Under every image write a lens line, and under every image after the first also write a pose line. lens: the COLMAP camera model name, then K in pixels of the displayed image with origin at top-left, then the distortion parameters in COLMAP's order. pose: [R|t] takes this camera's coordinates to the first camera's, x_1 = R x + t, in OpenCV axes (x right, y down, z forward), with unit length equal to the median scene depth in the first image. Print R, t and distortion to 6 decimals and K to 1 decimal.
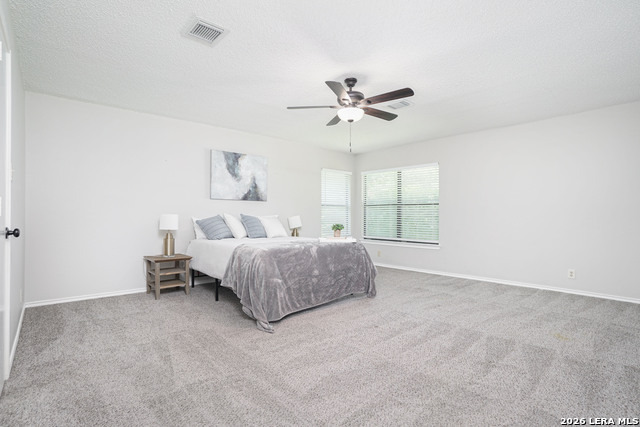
lens RADIAL K [[310.9, 0, 307.8], [0, 310.9, 219.1], [0, 0, 1]] dist [-0.057987, 0.026122]
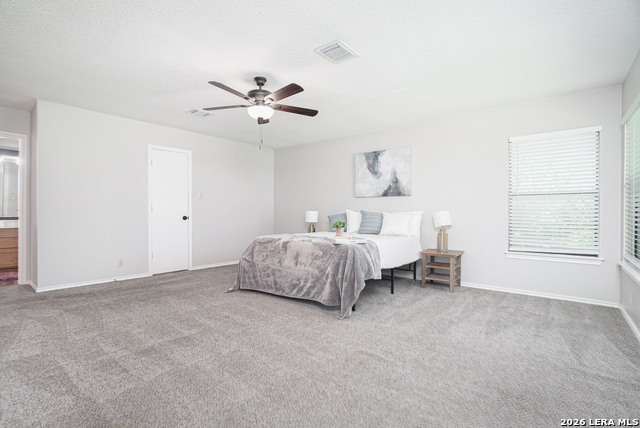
lens RADIAL K [[311.5, 0, 320.0], [0, 311.5, 214.0], [0, 0, 1]] dist [-0.063797, 0.027037]
pose [[0.201458, 0.004807, -0.979485, 0.736134], [-0.006961, 0.999970, 0.003476, -0.006499], [0.979473, 0.006118, 0.201485, 0.601095]]
